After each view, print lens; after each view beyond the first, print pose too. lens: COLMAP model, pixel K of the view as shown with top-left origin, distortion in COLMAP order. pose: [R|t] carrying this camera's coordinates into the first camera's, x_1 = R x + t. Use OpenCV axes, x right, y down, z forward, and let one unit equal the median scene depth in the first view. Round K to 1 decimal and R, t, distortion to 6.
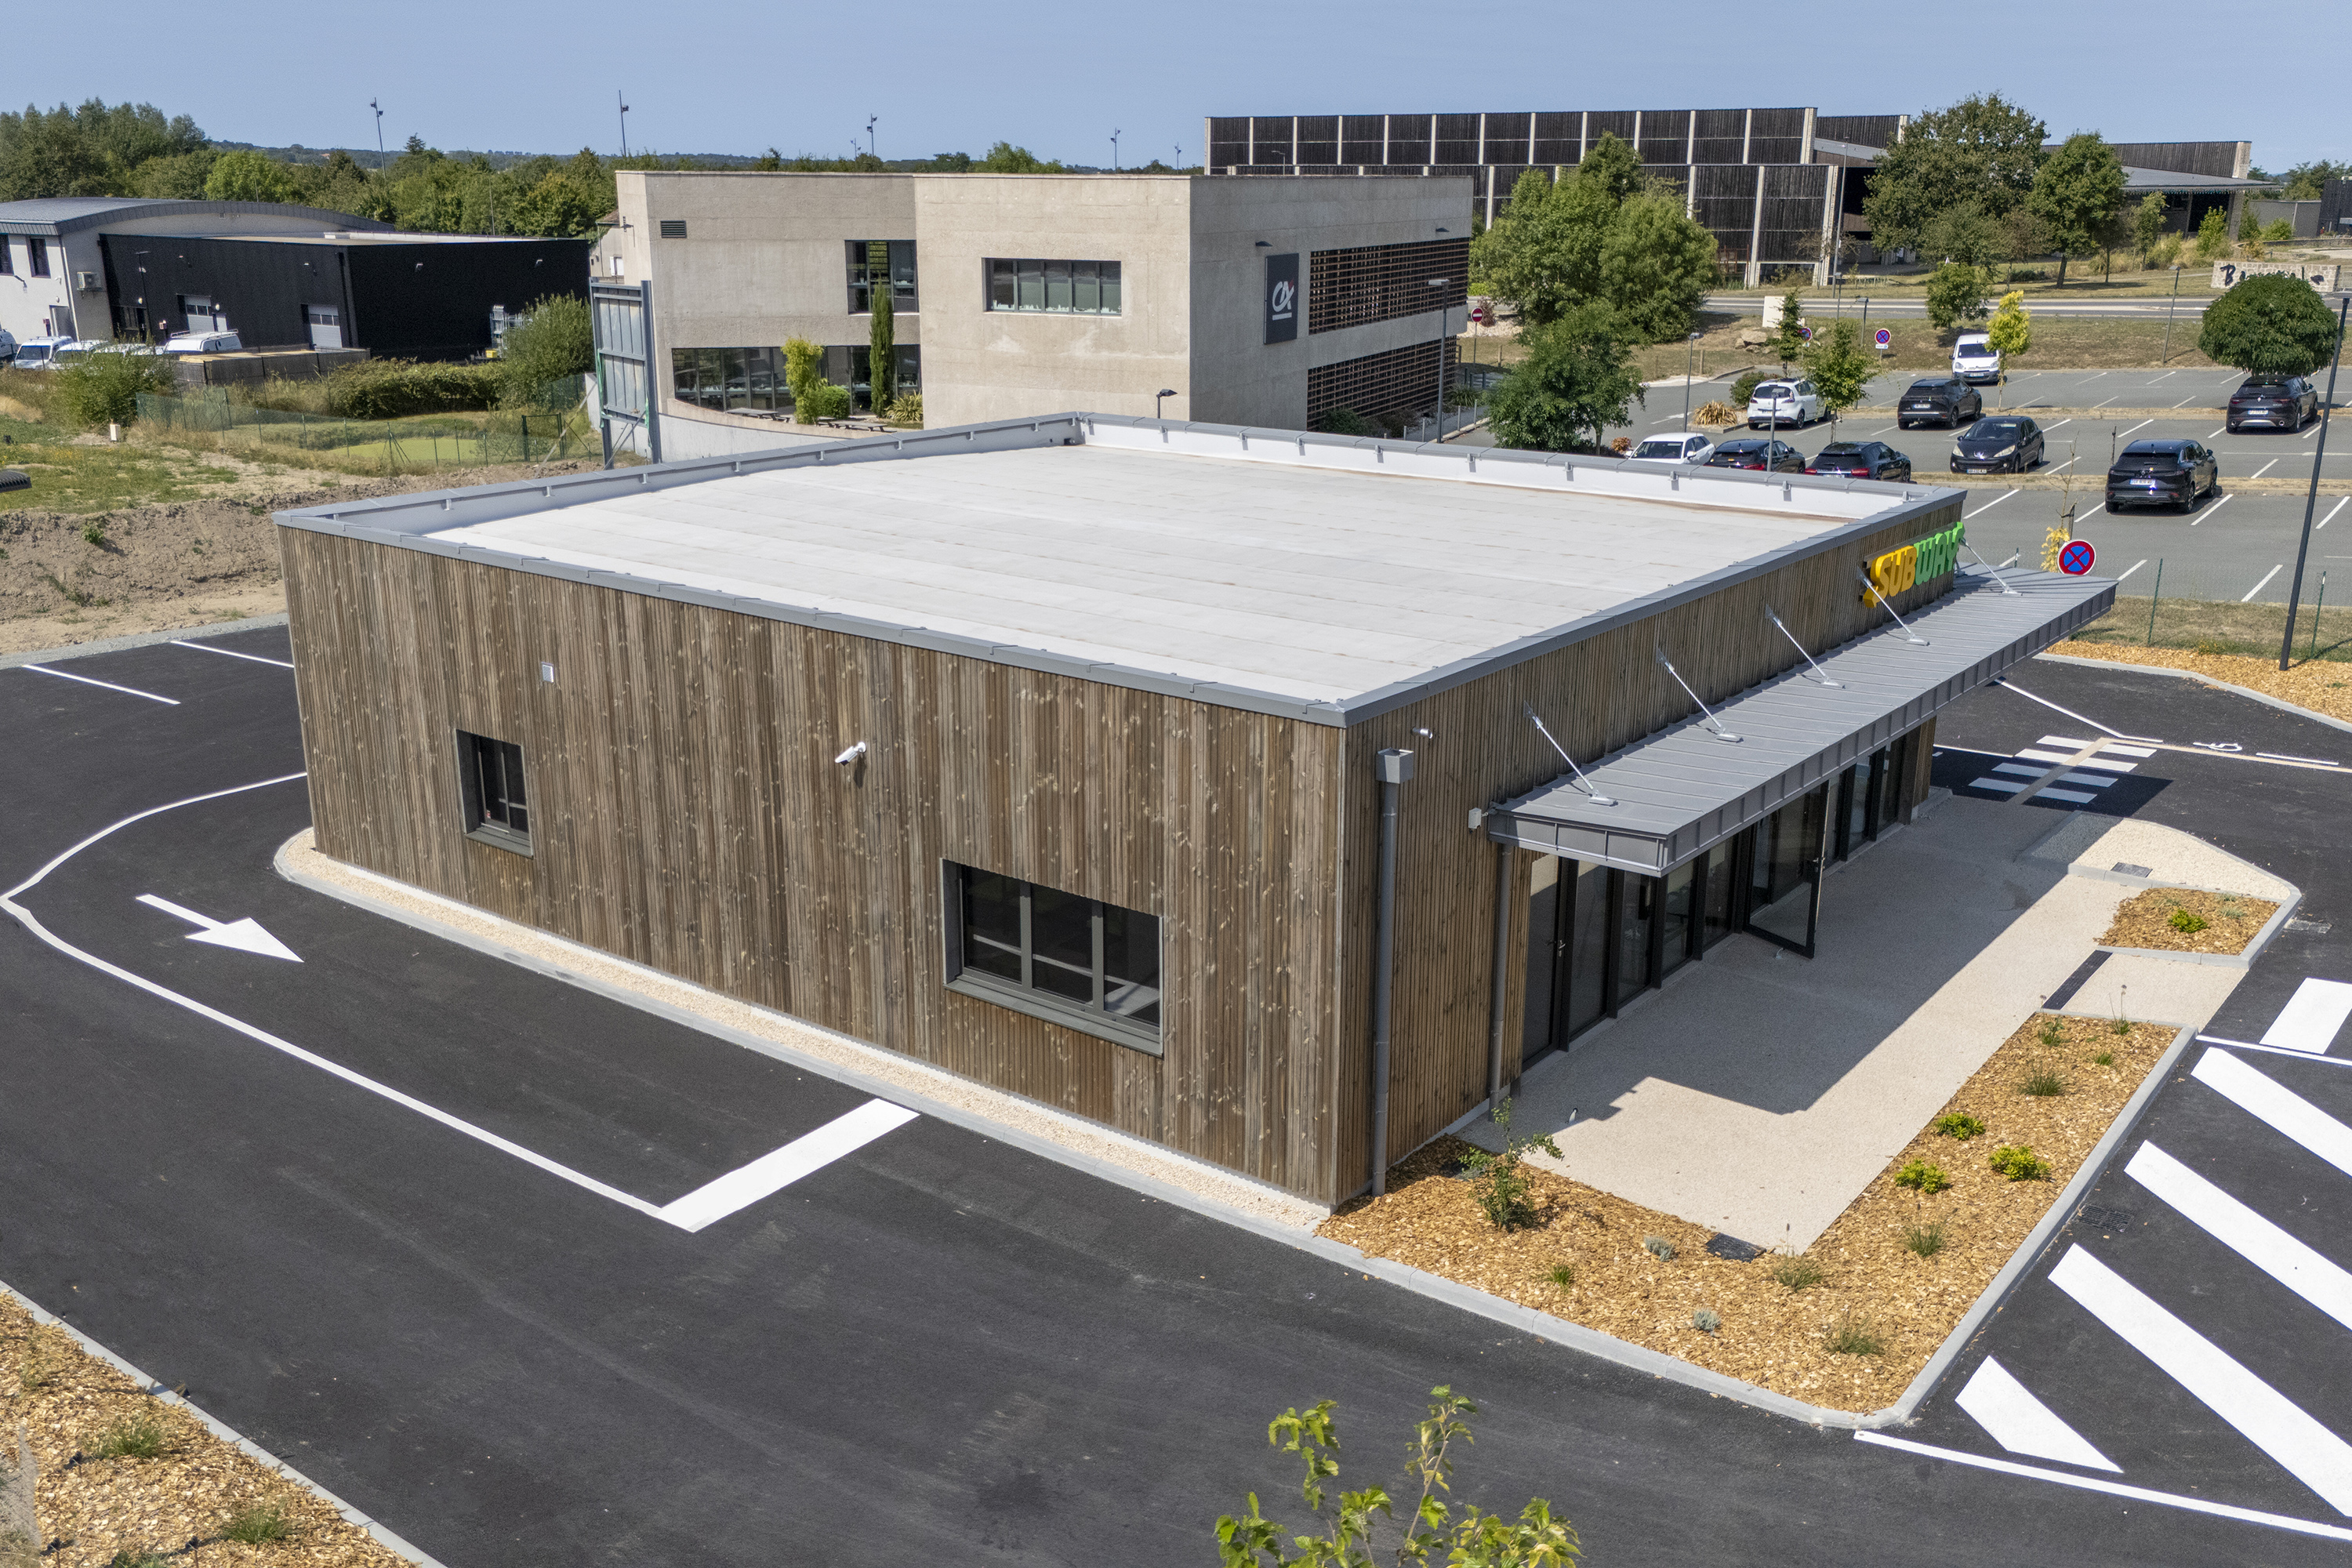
lens RADIAL K [[2049.3, 0, 1160.5], [0, 2049.3, 820.2], [0, 0, 1]] dist [0.089026, -0.106460]
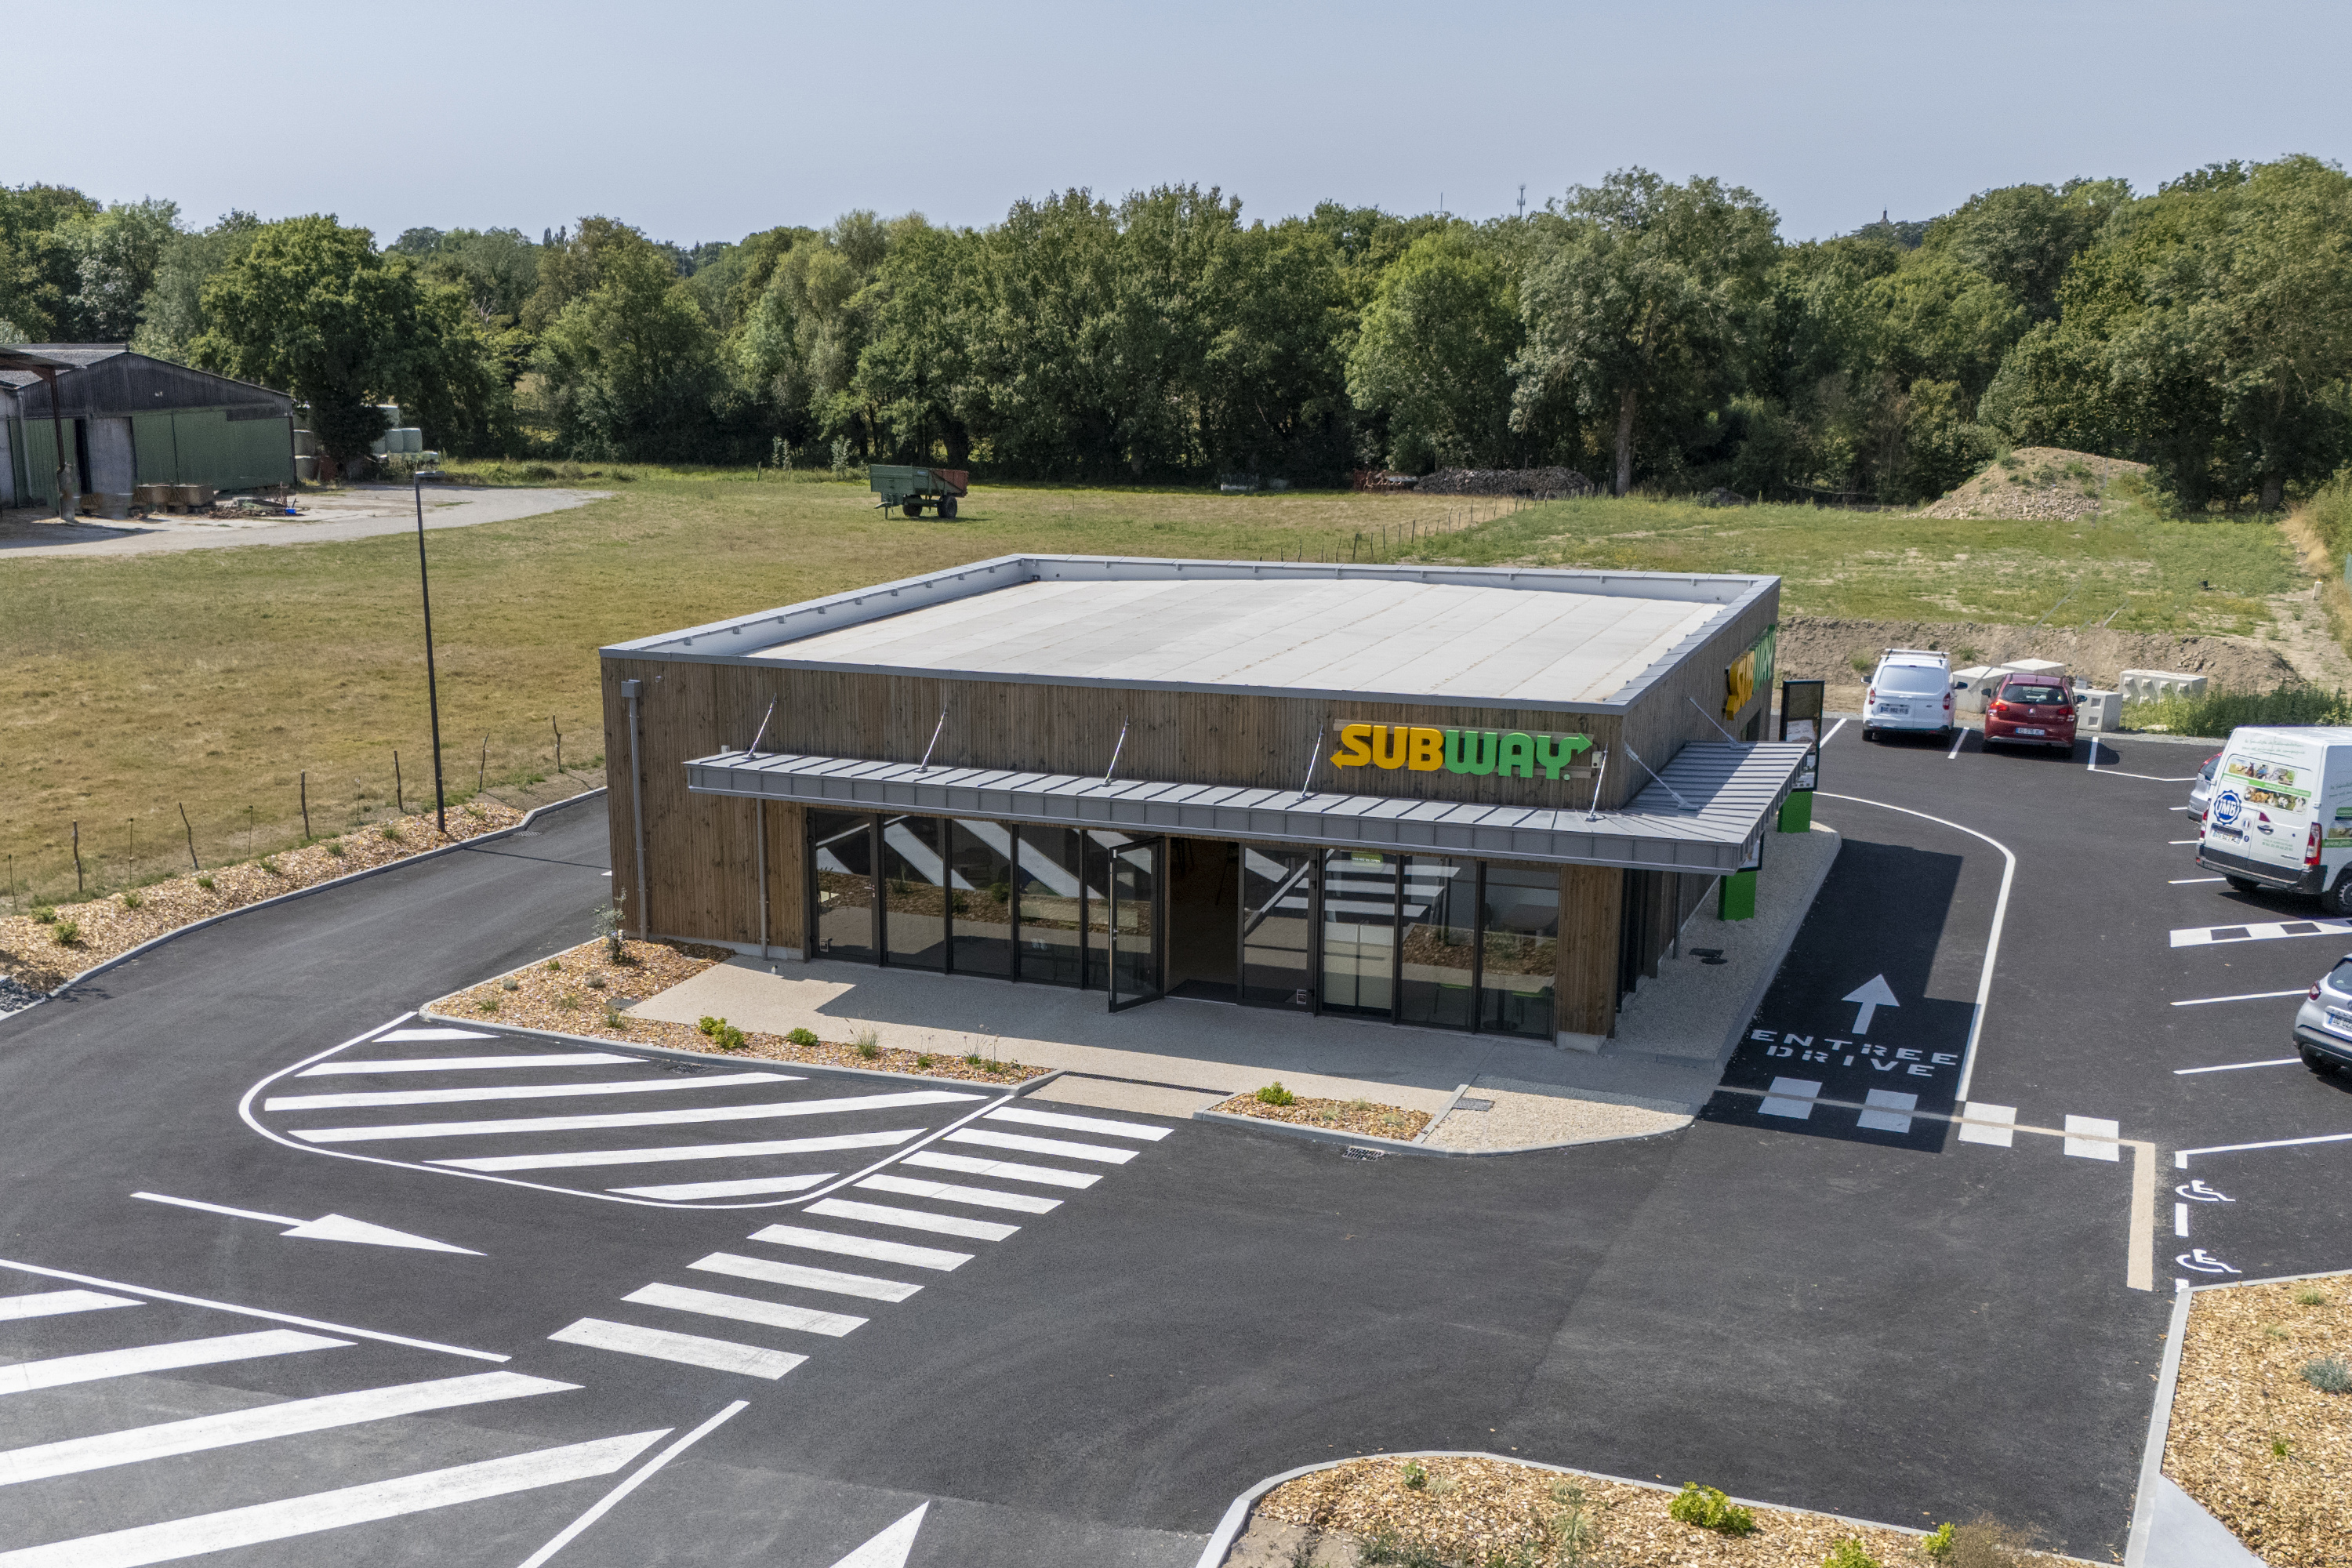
lens RADIAL K [[2307.5, 0, 960.8], [0, 2307.5, 1084.5], [0, 0, 1]] dist [0.004408, 0.000898]
pose [[0.229204, 0.301957, -0.925358, 0.549790], [-0.278022, 0.931371, 0.235056, -0.066393], [0.932829, 0.203394, 0.297425, 0.182712]]
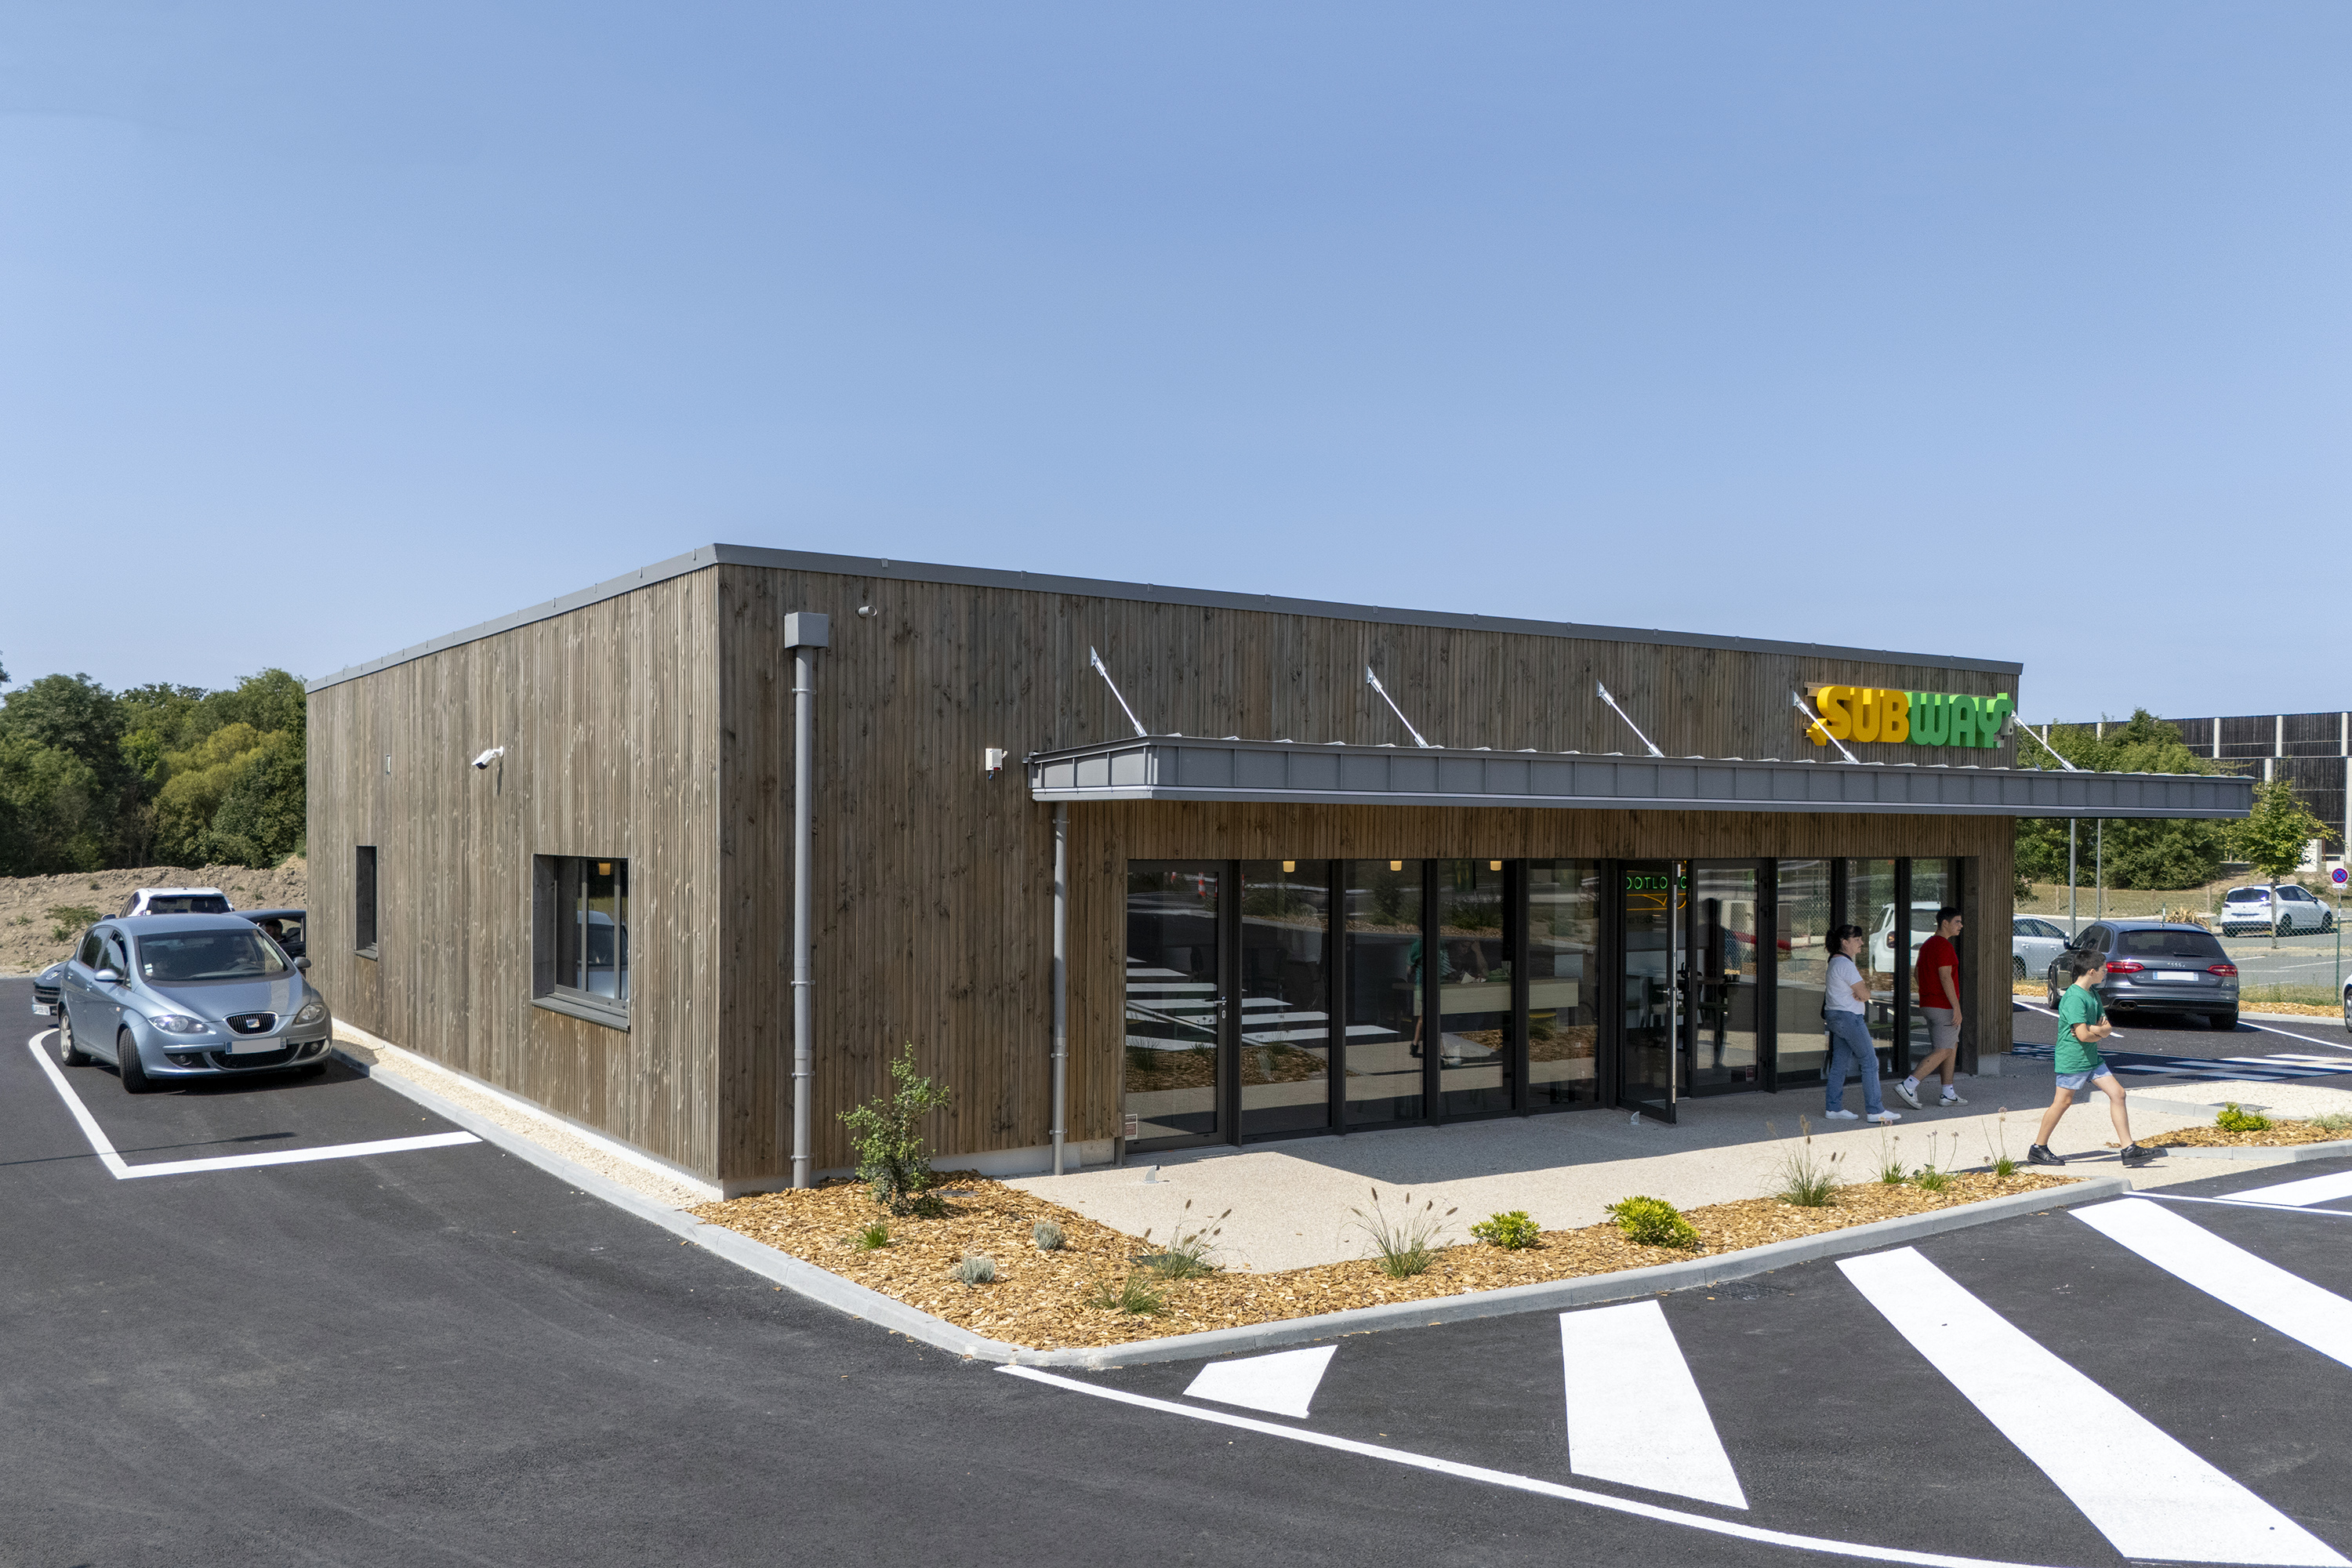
lens RADIAL K [[1885.5, 0, 1109.7], [0, 1885.5, 888.2], [0, 0, 1]] dist [0.042977, -0.008852]
pose [[0.942015, 0.015003, -0.335235, 0.124144], [-0.105357, 0.961708, -0.253016, 0.064842], [0.318602, 0.273664, 0.907524, 0.089976]]
